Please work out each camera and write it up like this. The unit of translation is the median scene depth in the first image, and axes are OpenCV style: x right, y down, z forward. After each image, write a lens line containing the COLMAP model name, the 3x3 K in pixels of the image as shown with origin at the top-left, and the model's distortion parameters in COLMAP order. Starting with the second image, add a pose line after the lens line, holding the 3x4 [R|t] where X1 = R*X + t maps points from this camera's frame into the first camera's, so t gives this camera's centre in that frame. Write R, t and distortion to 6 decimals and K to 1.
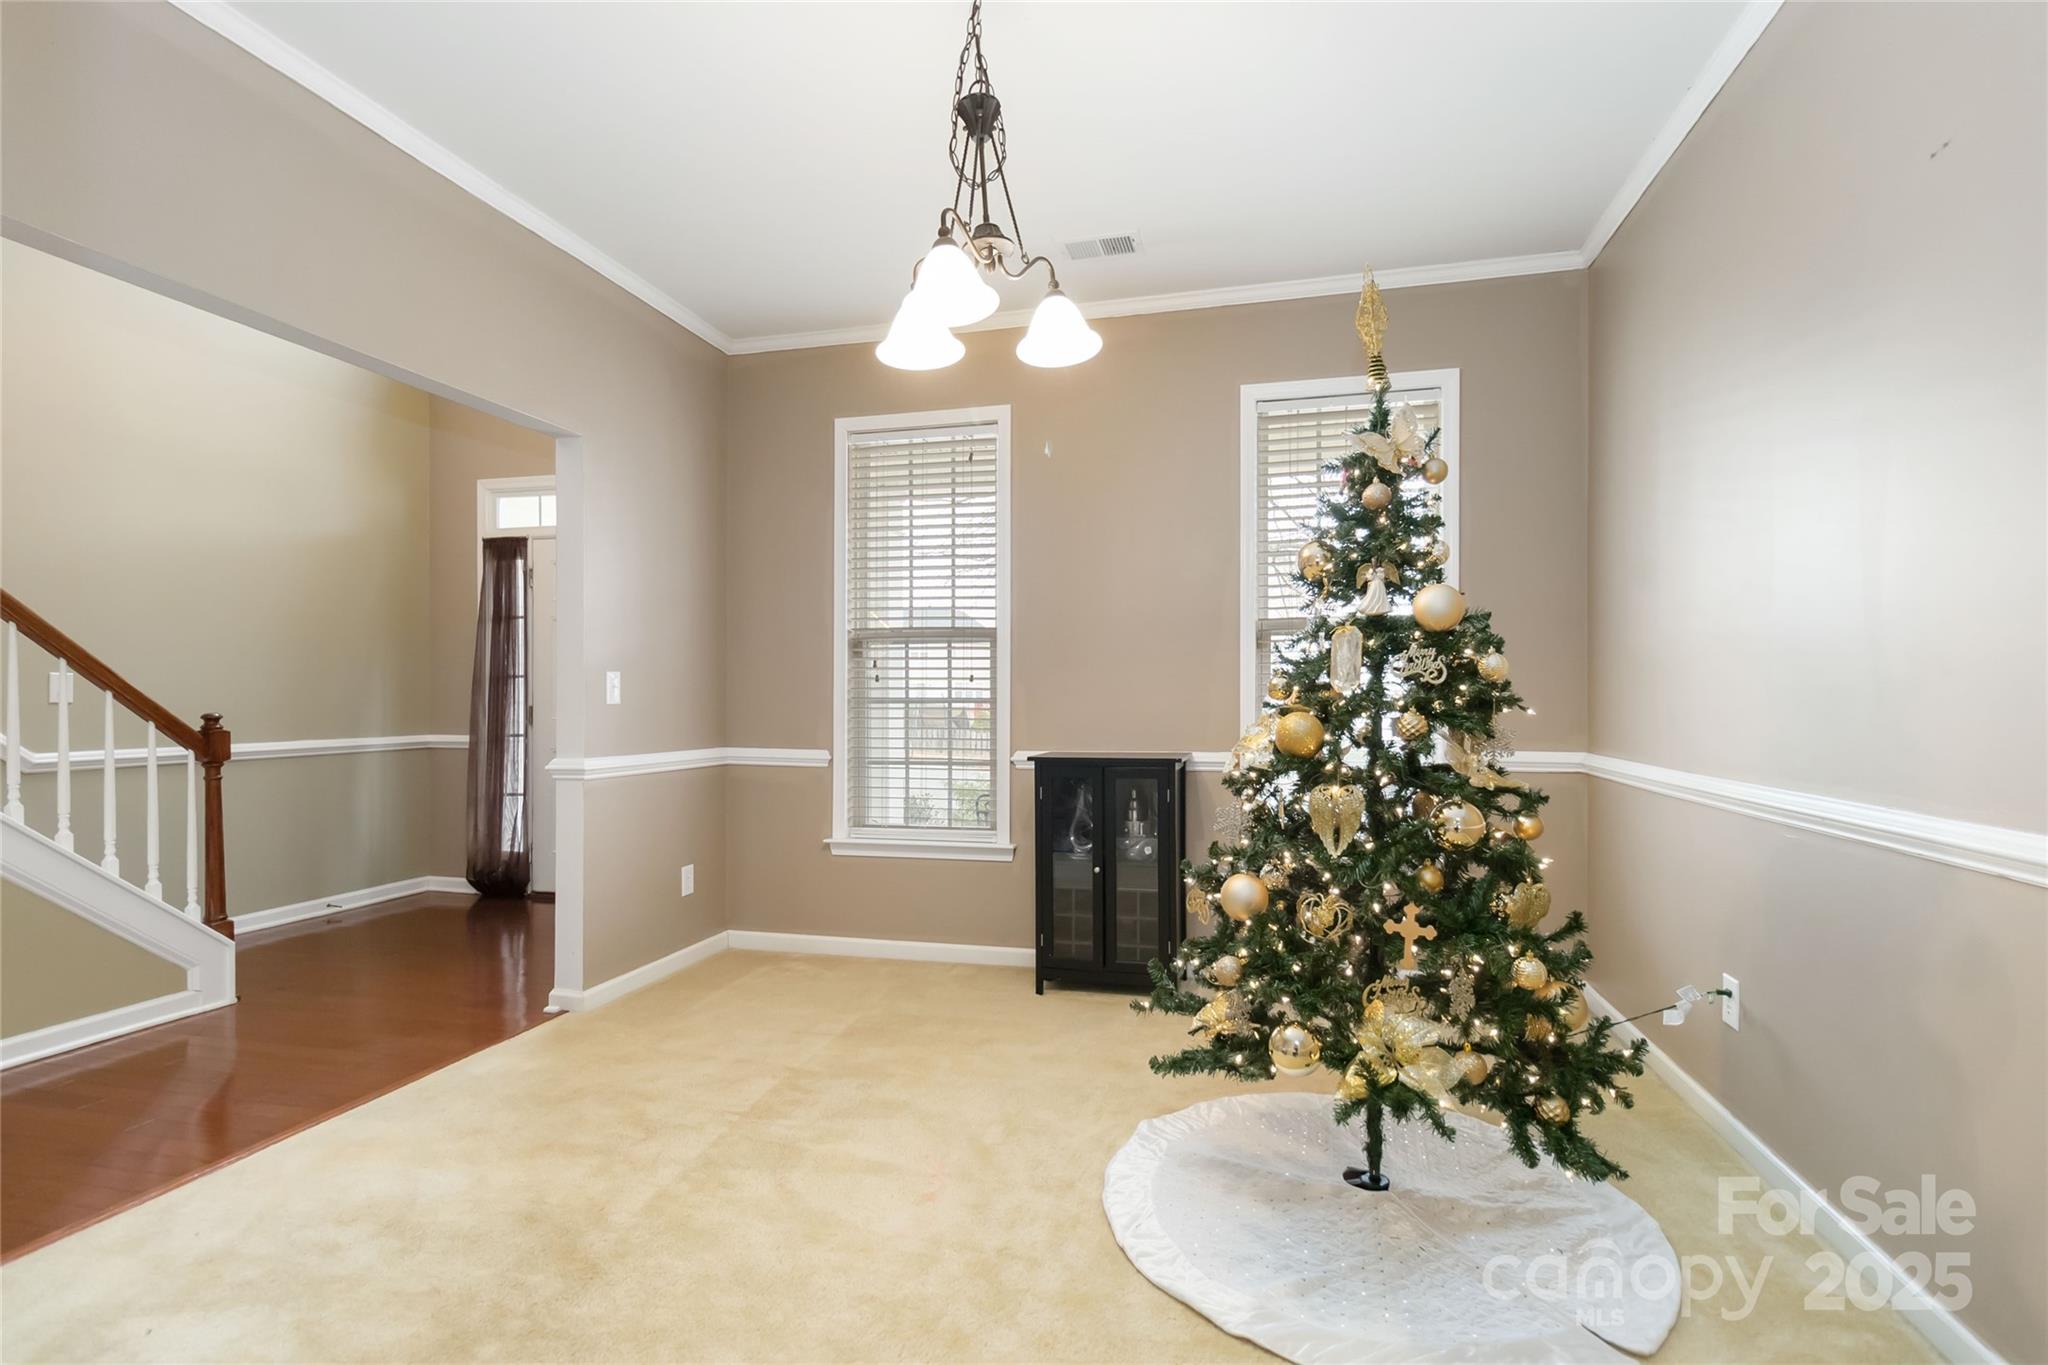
lens RADIAL K [[963.6, 0, 1030.6], [0, 963.6, 704.6], [0, 0, 1]] dist [-0.000358, -0.000432]
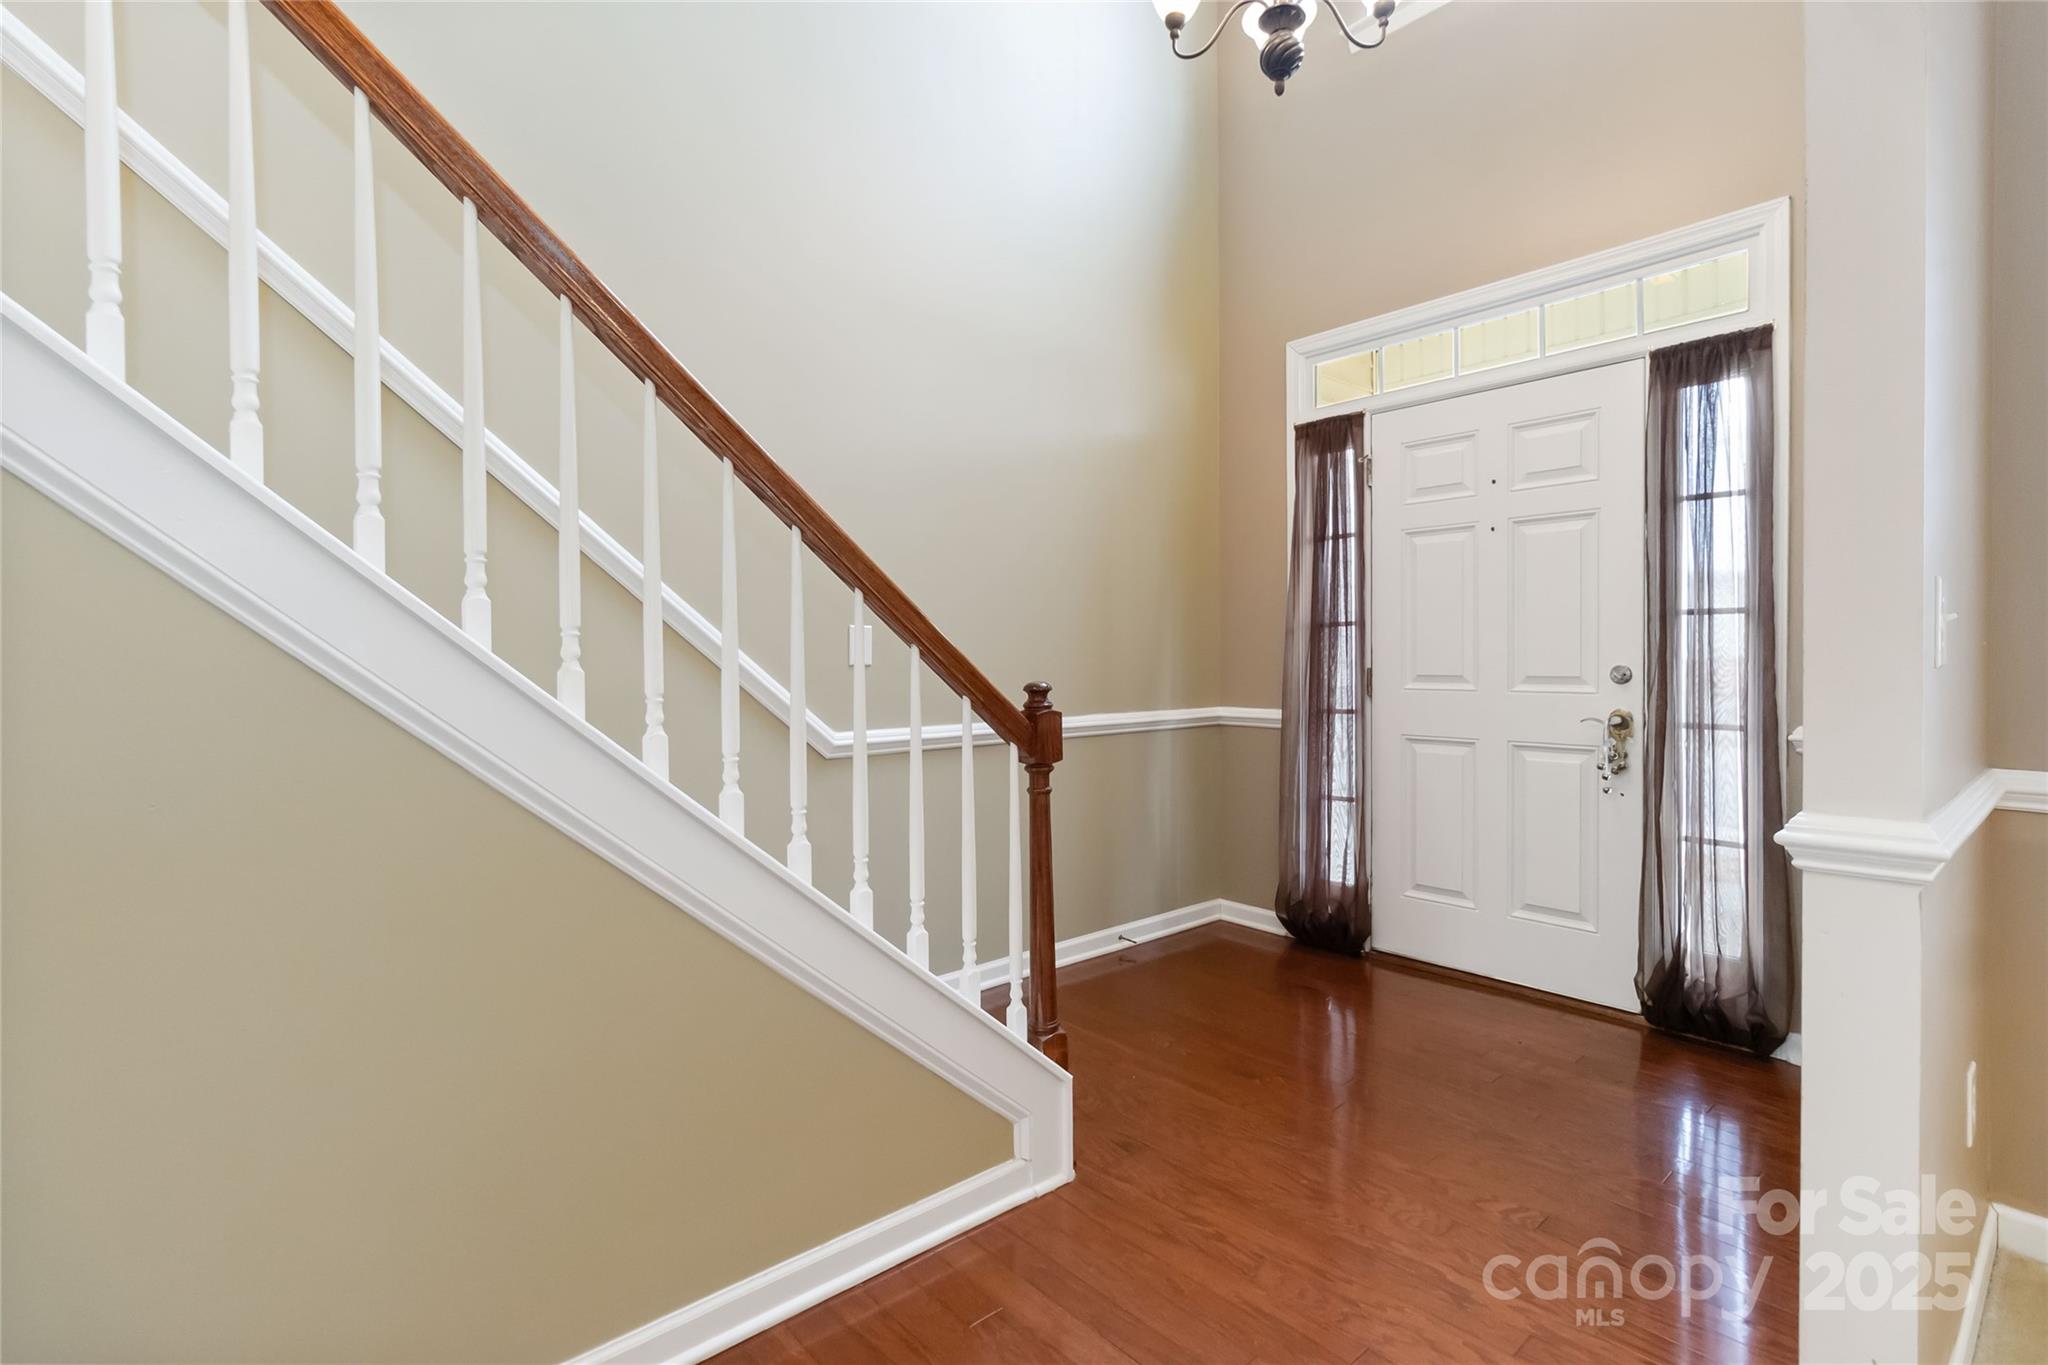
lens RADIAL K [[965.5, 0, 1036.3], [0, 965.5, 663.2], [0, 0, 1]] dist [0.002267, 0.000485]
pose [[0.819350, -0.000719, -0.573294, -0.345658], [0.001469, 0.999999, 0.000846, -0.002368], [0.573292, -0.001535, 0.819349, 0.345673]]
